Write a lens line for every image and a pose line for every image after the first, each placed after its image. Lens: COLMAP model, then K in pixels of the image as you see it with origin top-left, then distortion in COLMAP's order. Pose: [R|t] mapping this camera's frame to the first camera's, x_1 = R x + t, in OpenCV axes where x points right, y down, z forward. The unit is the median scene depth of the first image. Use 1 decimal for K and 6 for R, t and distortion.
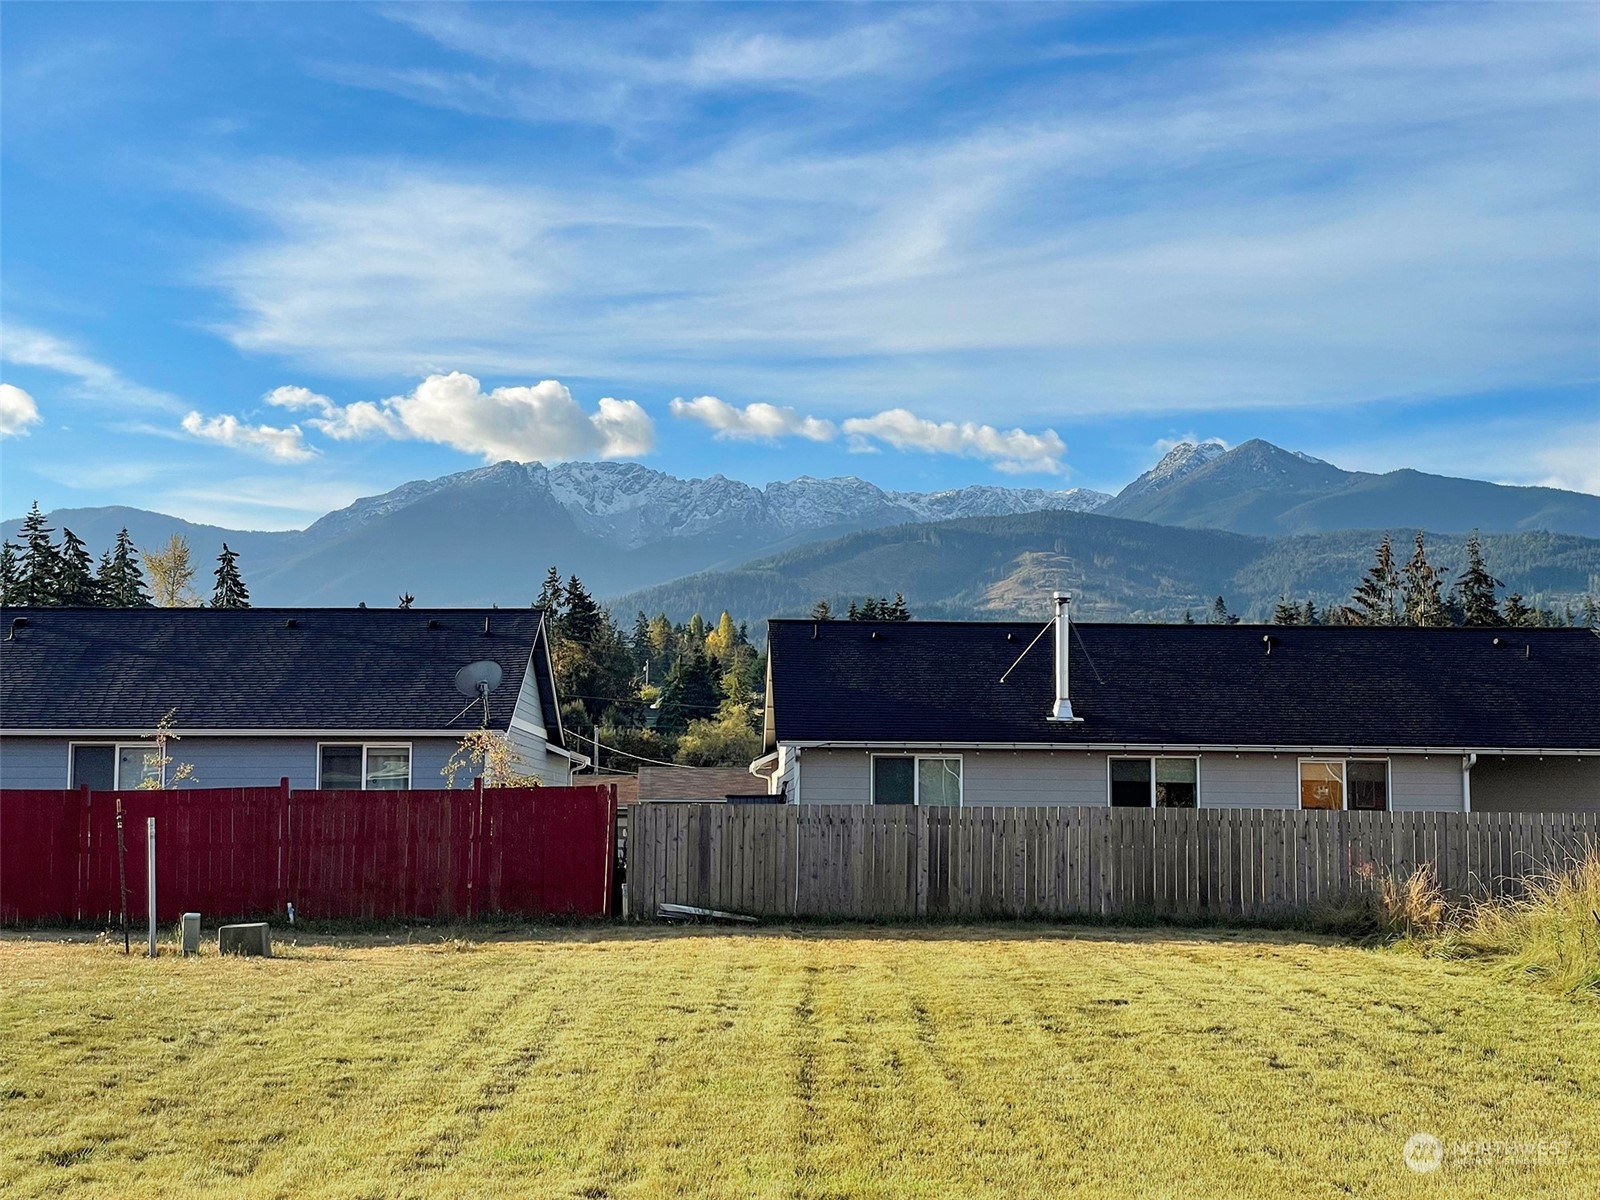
lens RADIAL K [[2348.8, 0, 800.0], [0, 2348.8, 600.0], [0, 0, 1]] dist [0.064669, 0.079295]
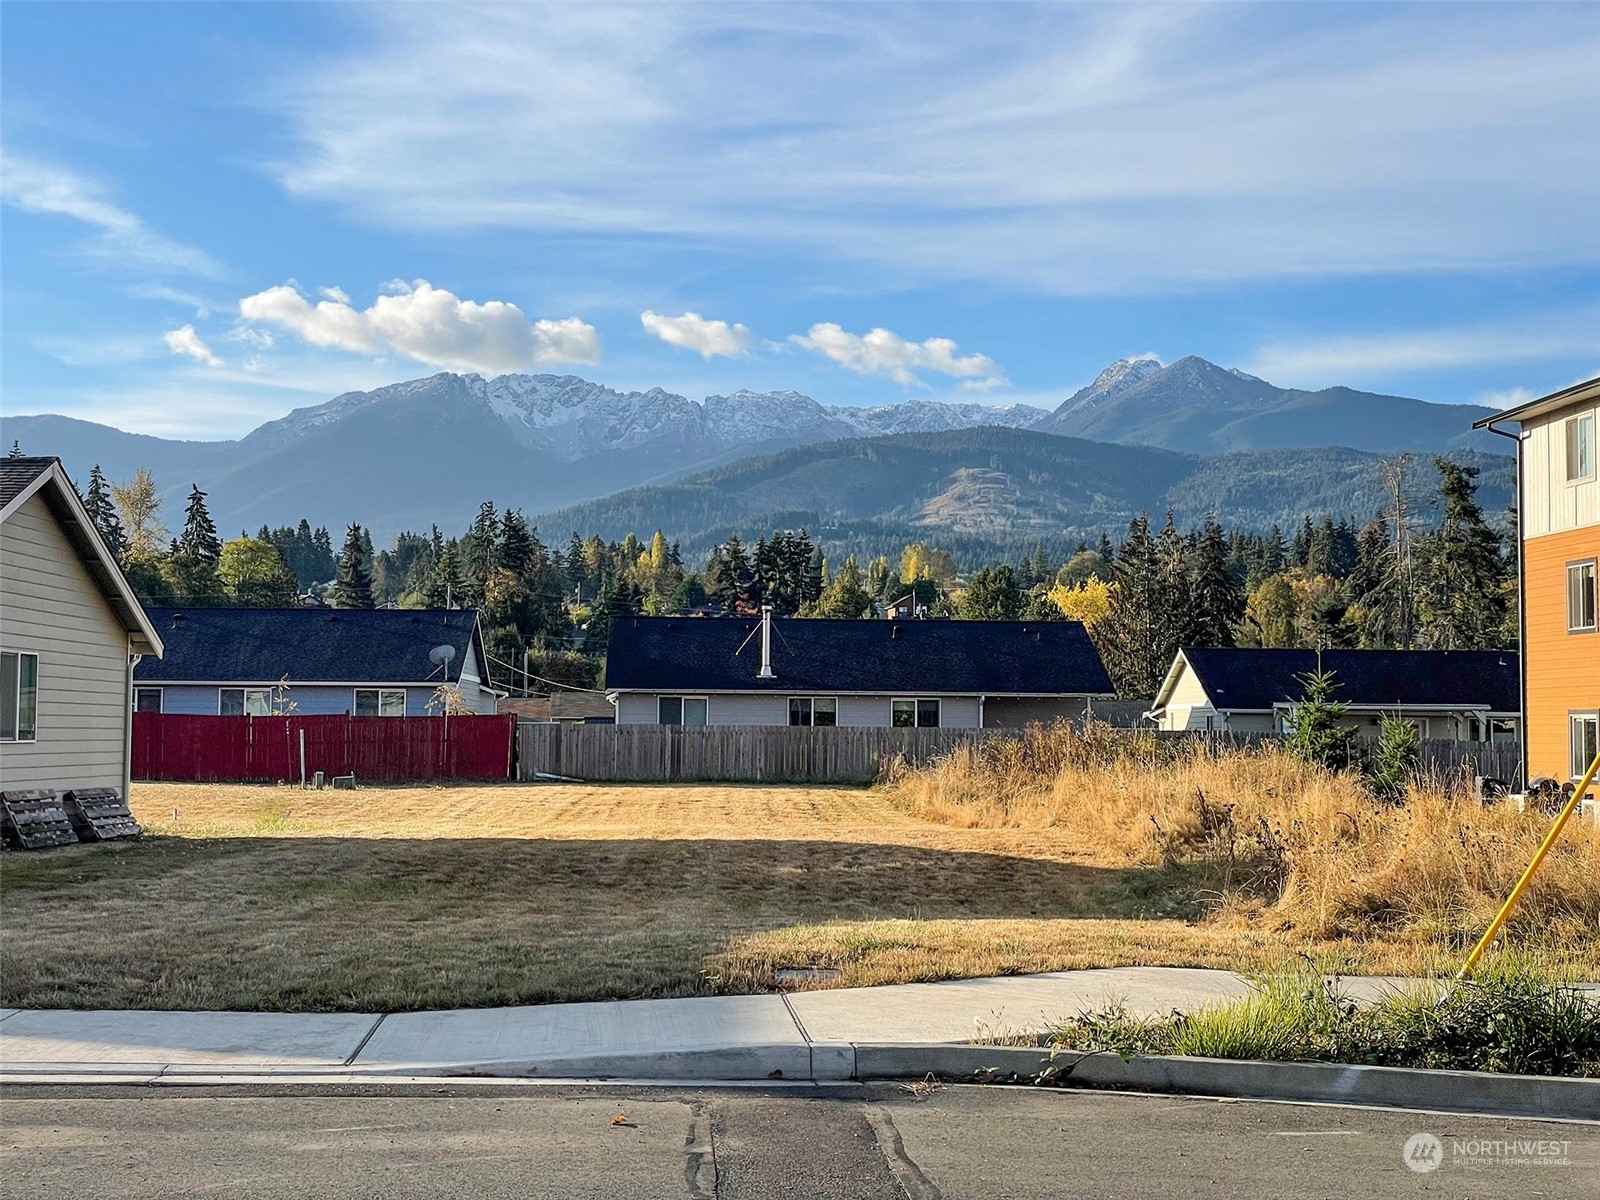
lens RADIAL K [[2348.8, 0, 800.0], [0, 2348.8, 600.0], [0, 0, 1]] dist [0.064669, 0.079295]
pose [[0.999659, 0.003963, 0.025813, 0.091419], [-0.004917, 0.999304, 0.036988, -0.075413], [-0.025649, -0.037102, 0.998982, -0.808733]]
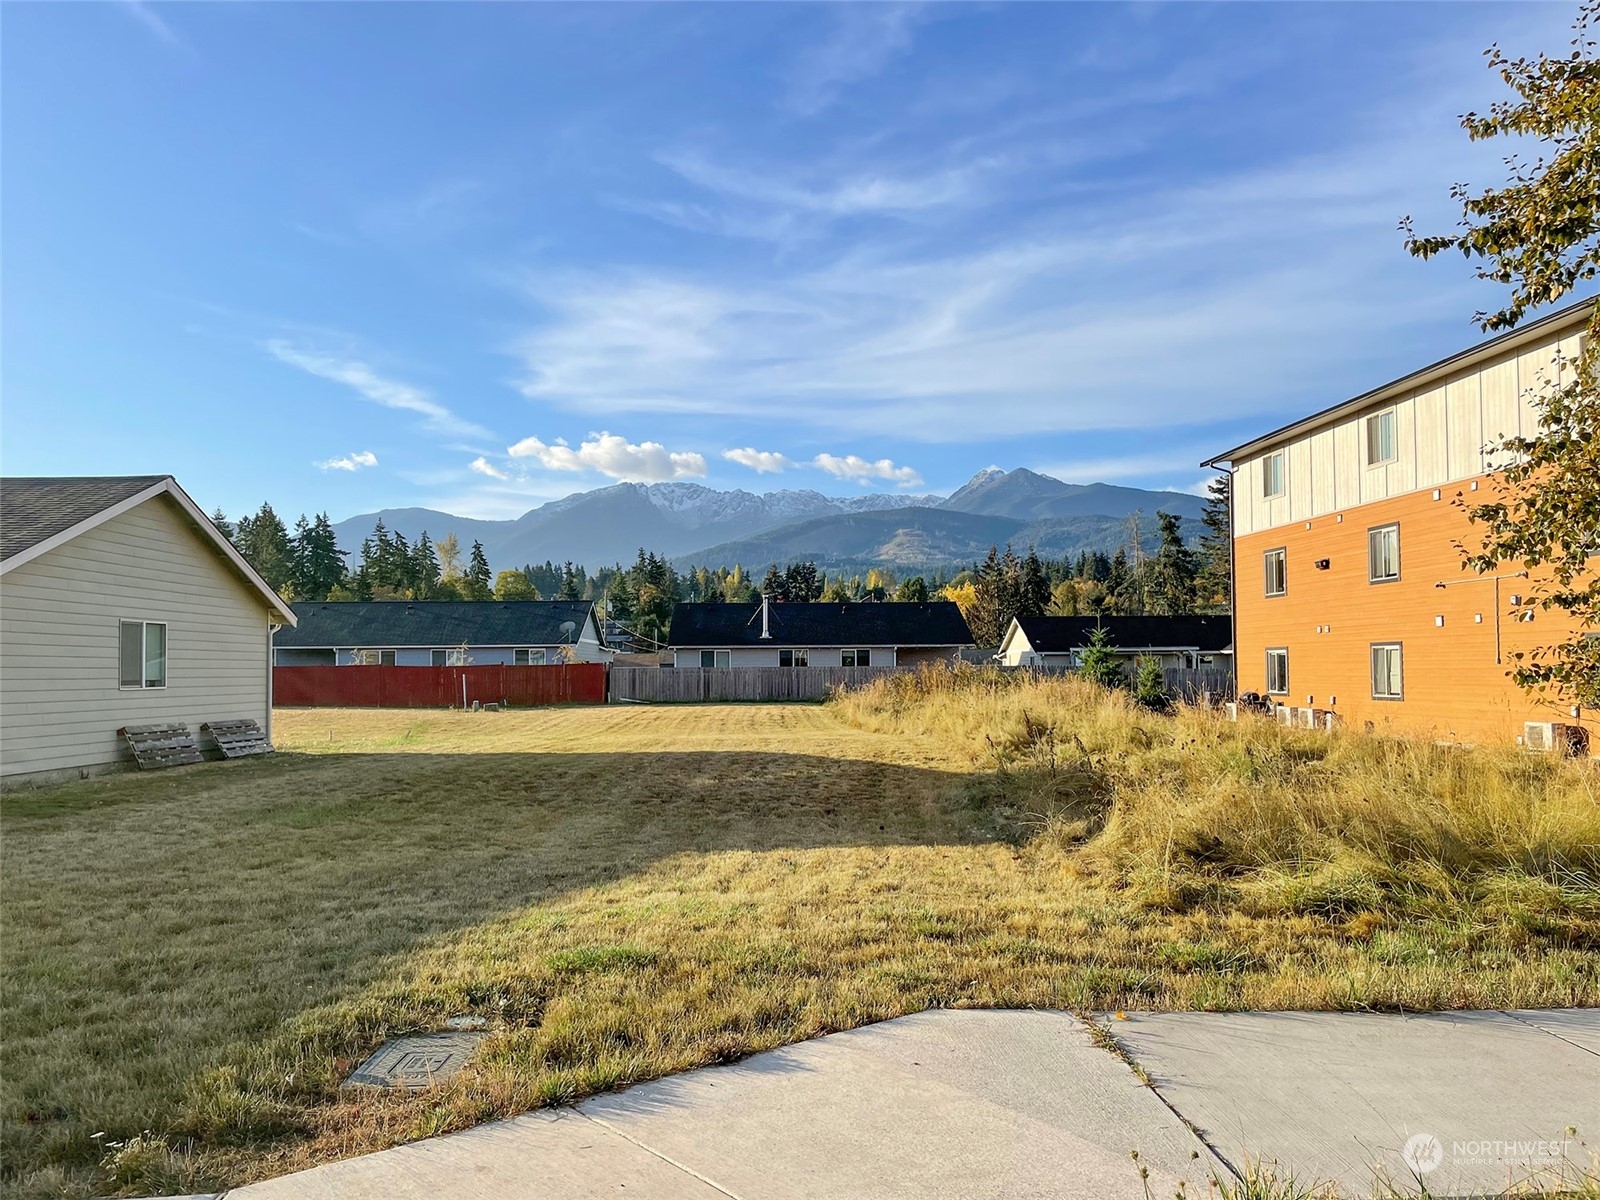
lens RADIAL K [[1237.3, 0, 833.4], [0, 1237.3, 636.0], [0, 0, 1]] dist [0.058947, -0.004332]
pose [[0.999136, -0.013223, 0.039413, 0.136751], [0.010603, 0.997765, 0.065969, -0.054534], [-0.040197, -0.065494, 0.997043, -0.582154]]
